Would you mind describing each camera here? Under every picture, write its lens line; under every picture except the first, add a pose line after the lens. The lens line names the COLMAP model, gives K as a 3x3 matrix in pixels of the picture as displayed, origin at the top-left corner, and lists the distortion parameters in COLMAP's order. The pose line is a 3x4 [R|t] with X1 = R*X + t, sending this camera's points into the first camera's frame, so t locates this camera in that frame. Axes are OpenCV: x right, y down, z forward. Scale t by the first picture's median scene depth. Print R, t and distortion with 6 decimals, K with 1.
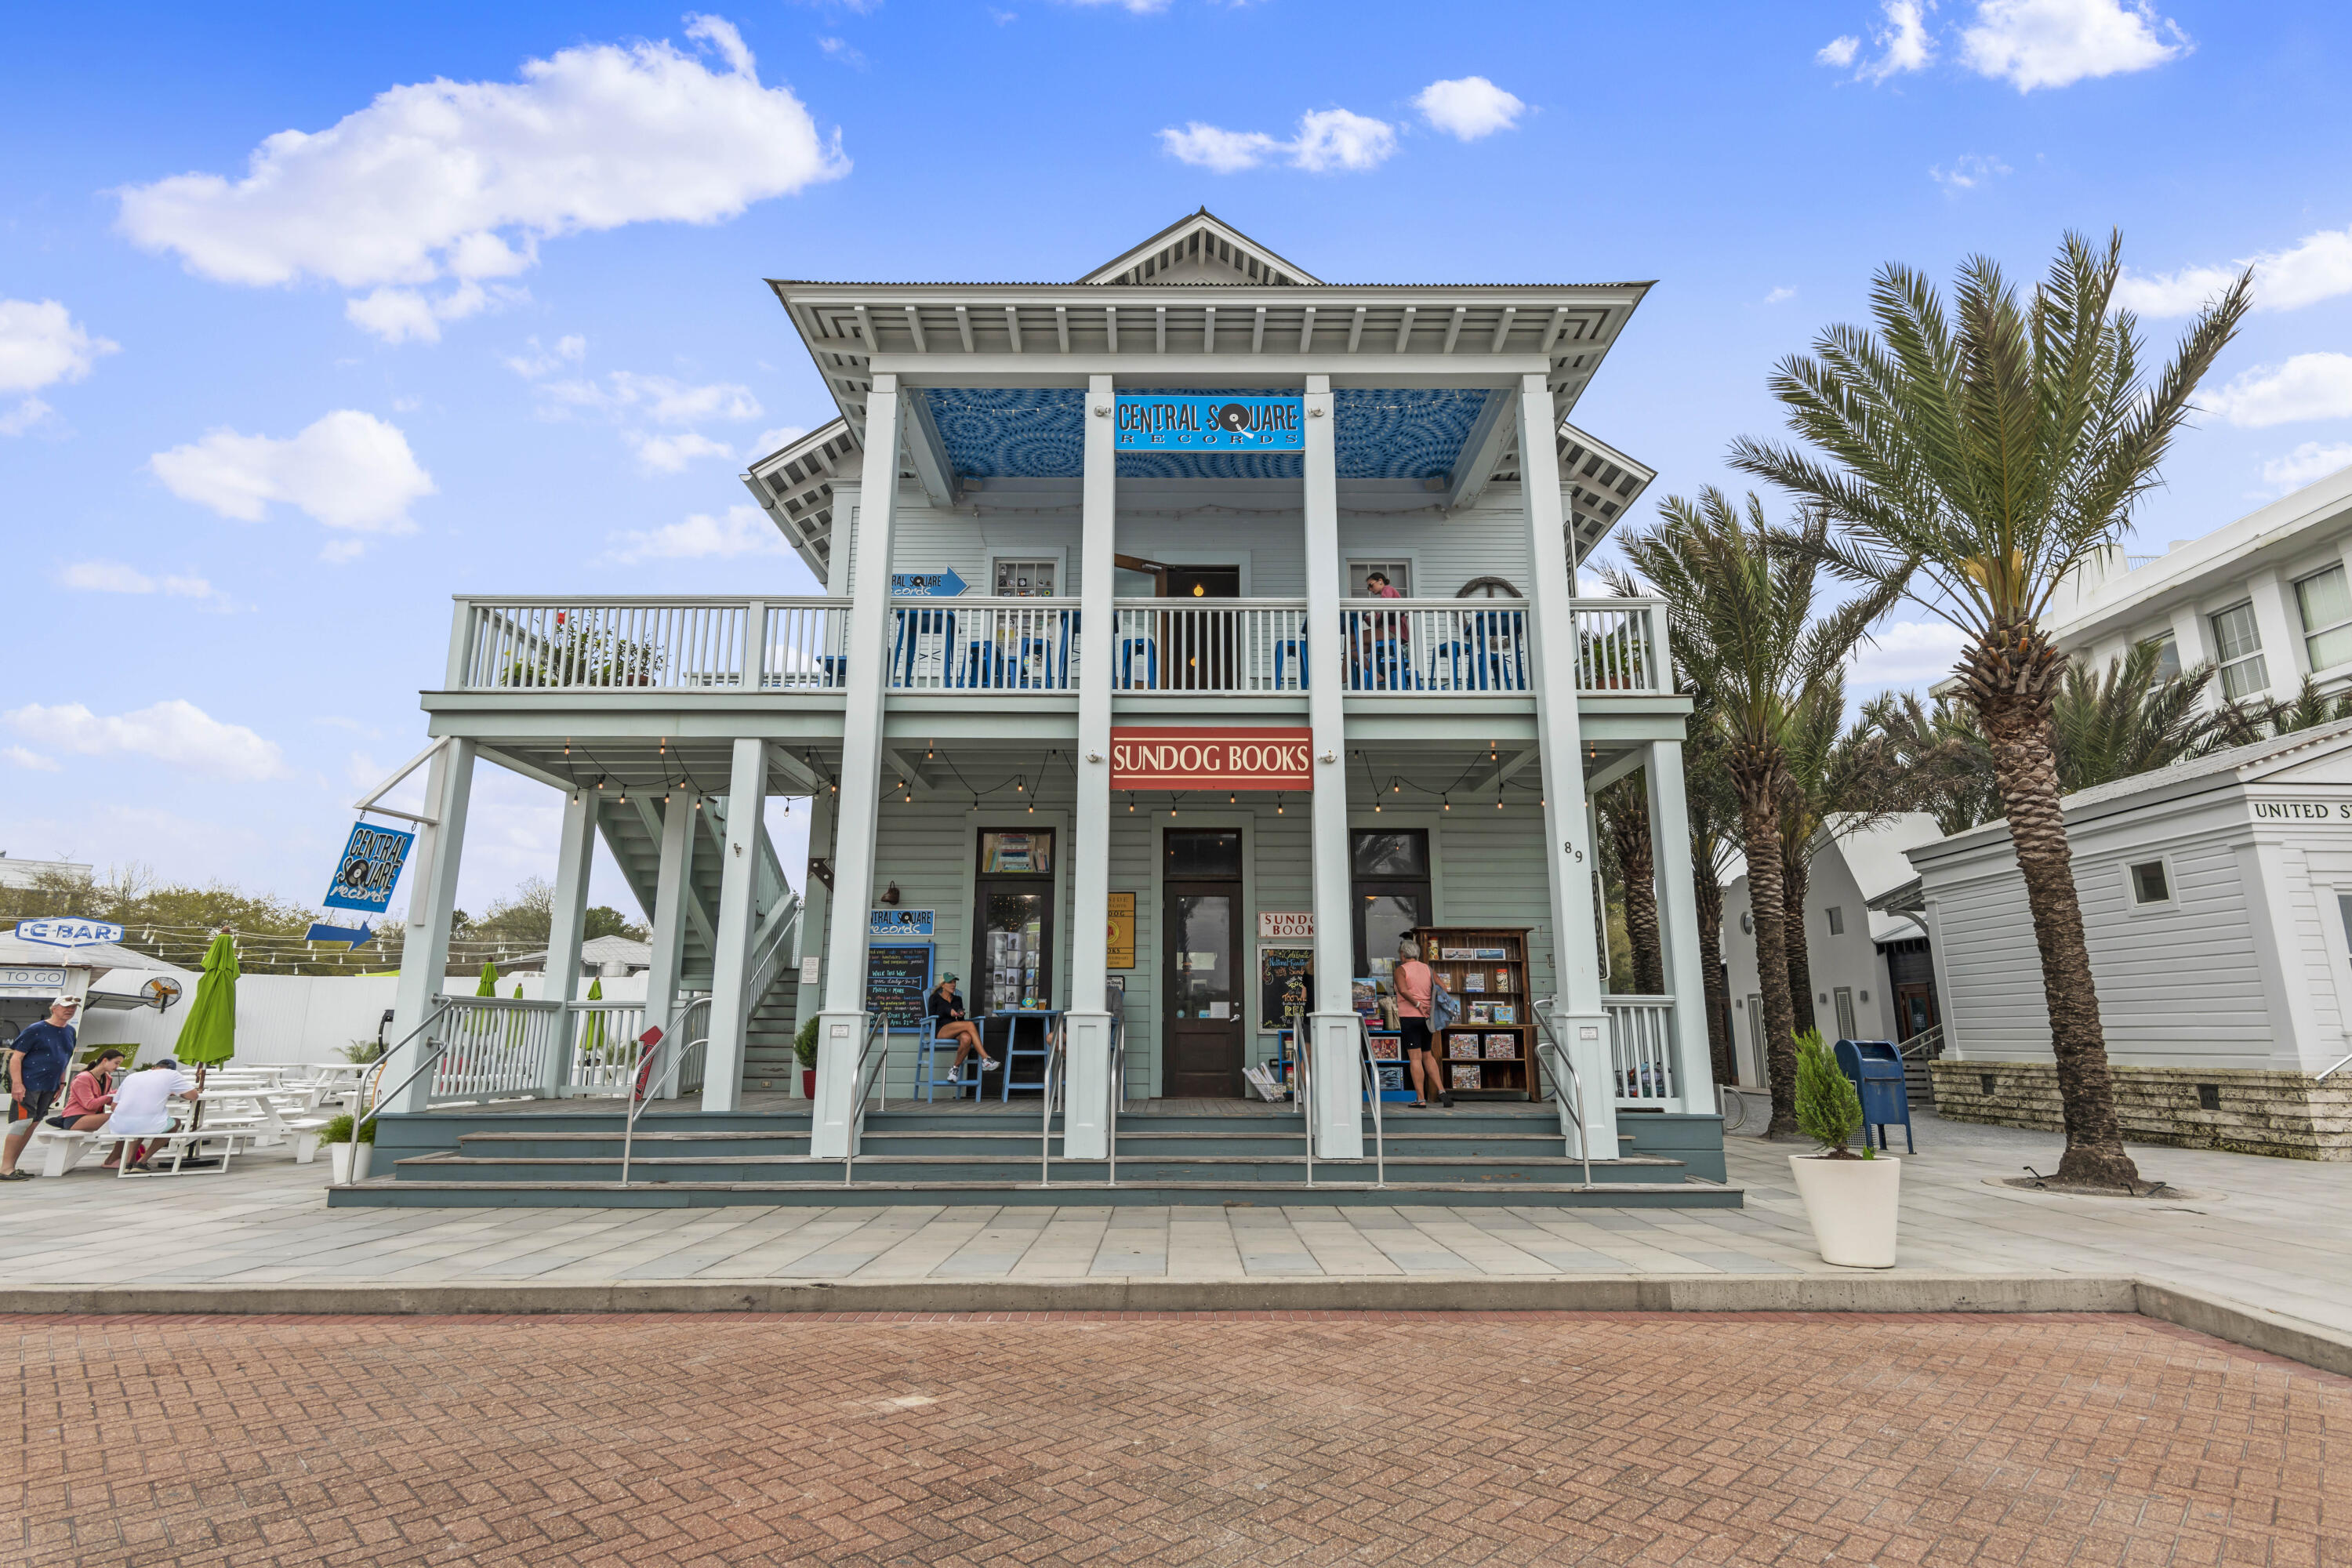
lens RADIAL K [[1204.1, 0, 1176.0], [0, 1204.1, 784.0], [0, 0, 1]] dist [-0.000270, -0.000110]
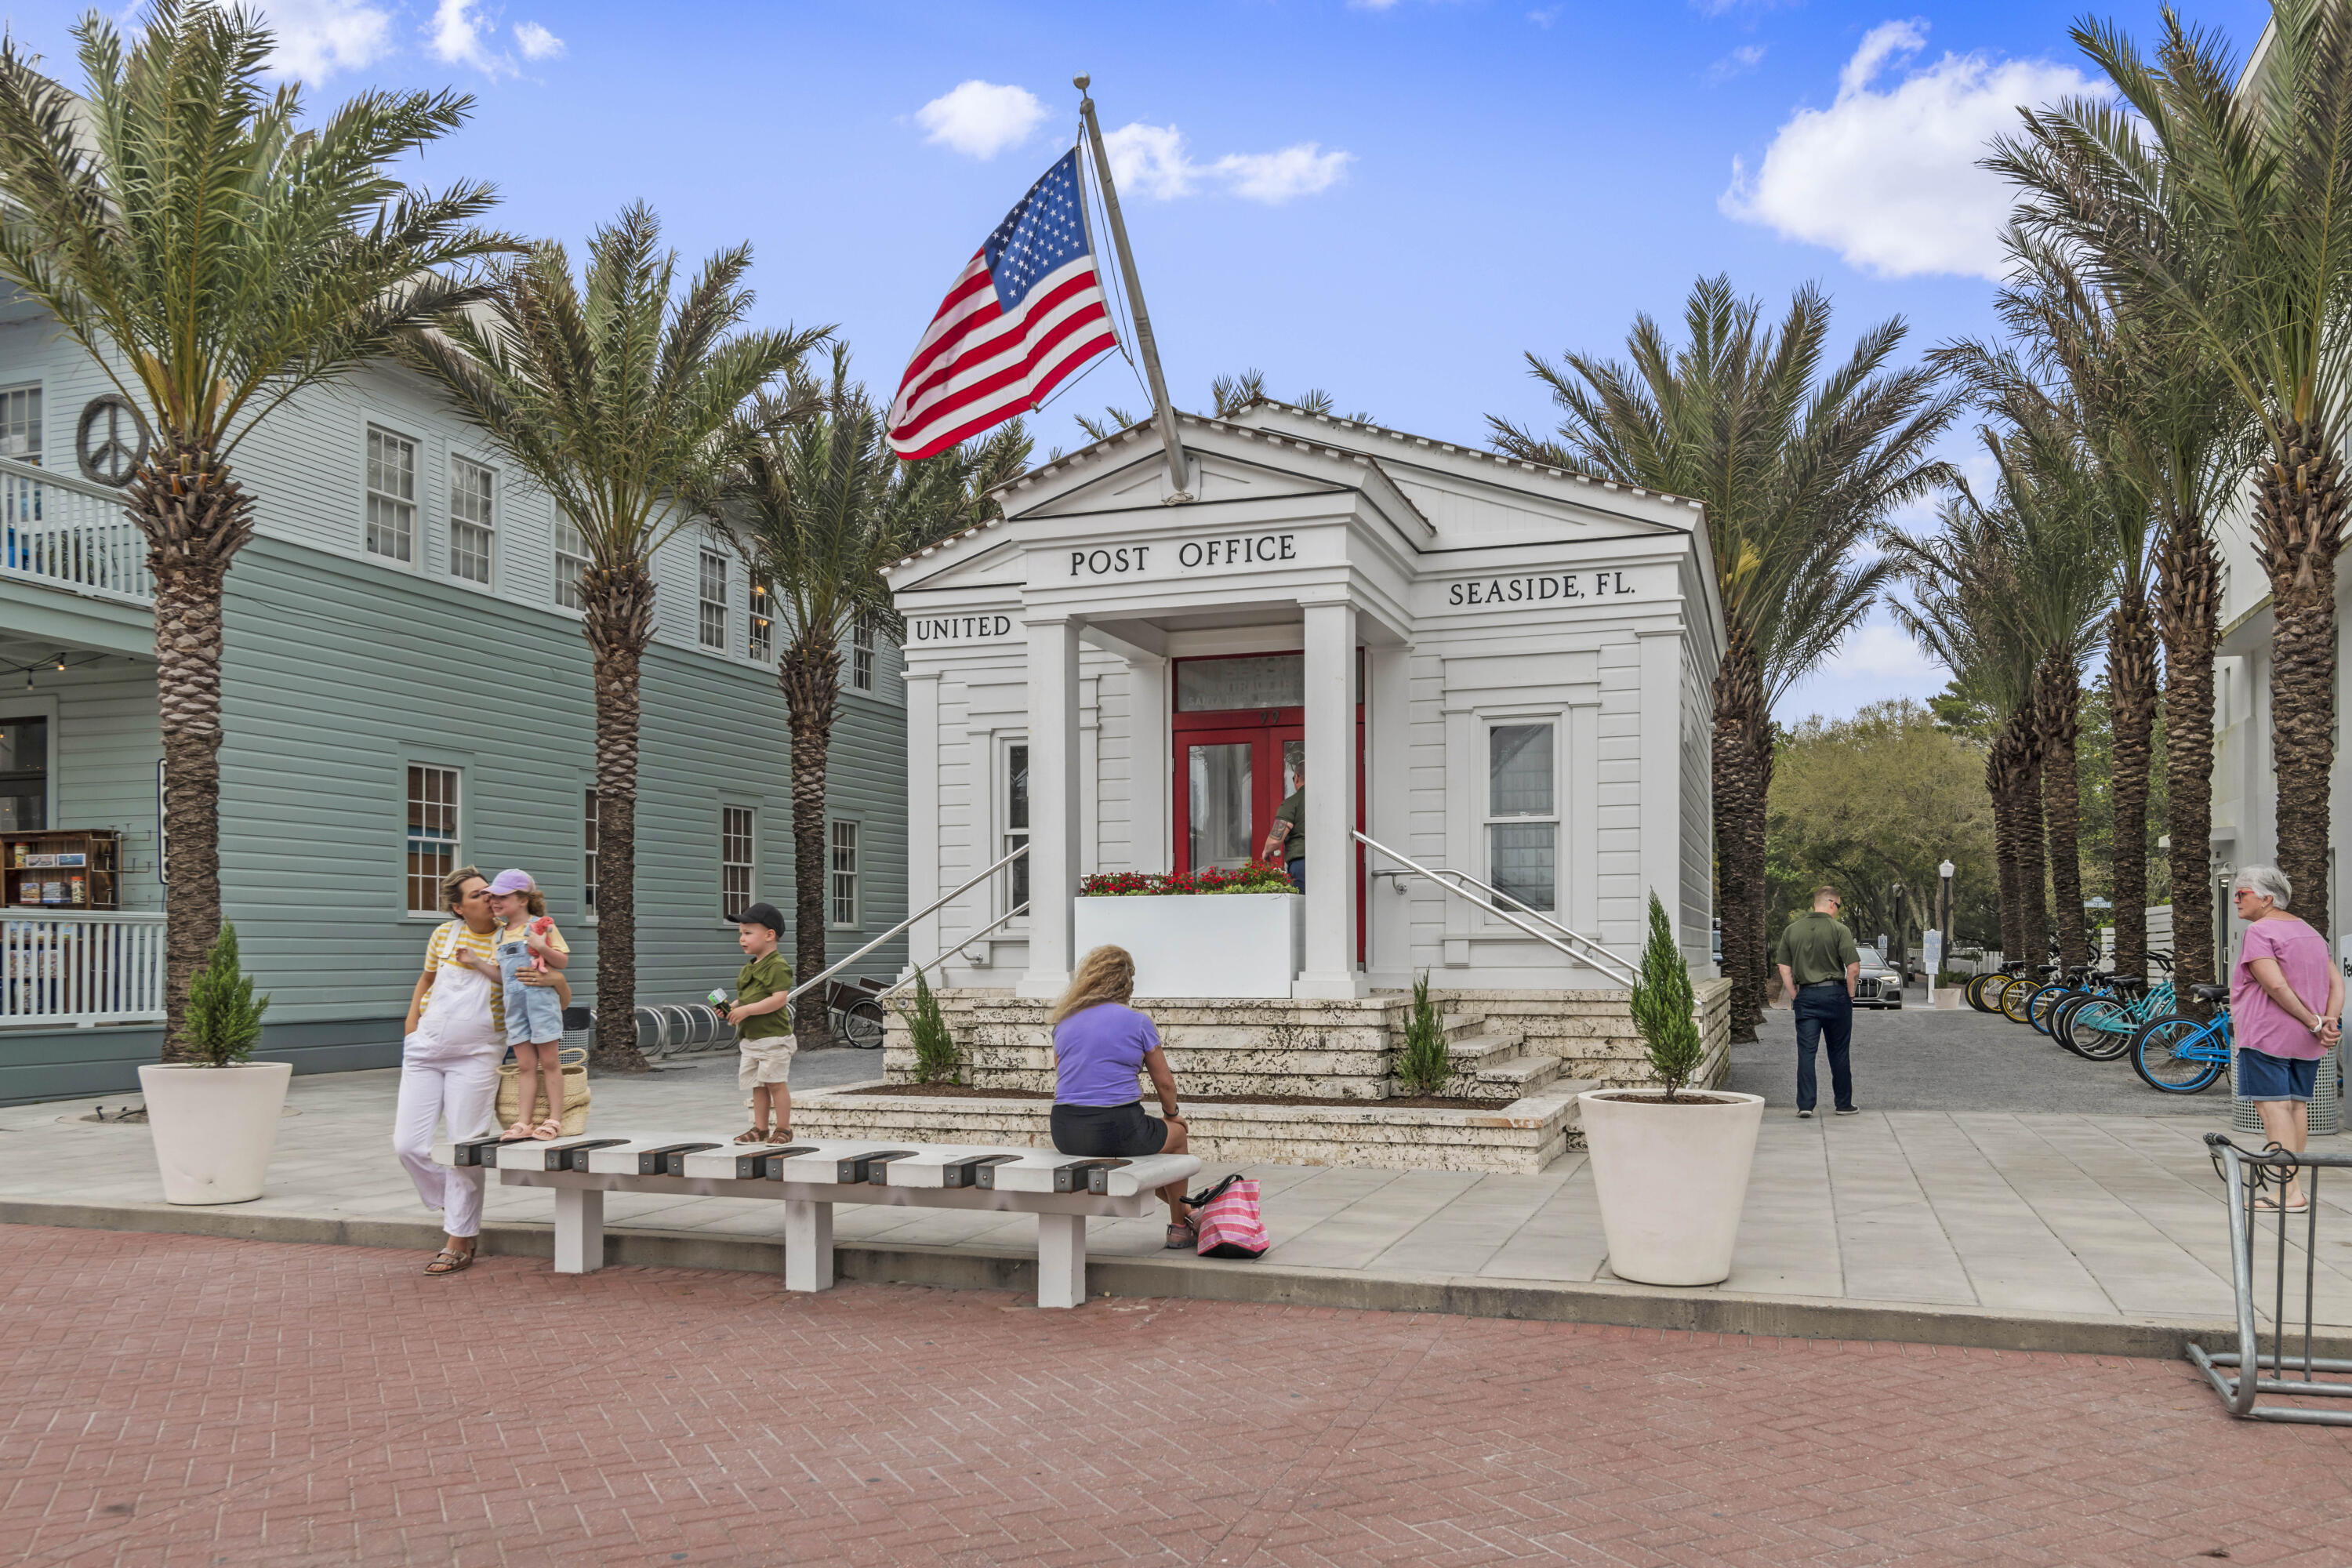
lens RADIAL K [[1719.3, 0, 1176.0], [0, 1719.3, 784.0], [0, 0, 1]] dist [-0.003129, -0.000986]
pose [[0.940622, -0.035577, -0.337585, 1.370209], [0.077070, 0.990904, 0.110312, 0.011908], [0.330590, -0.129779, 0.934809, 0.113650]]
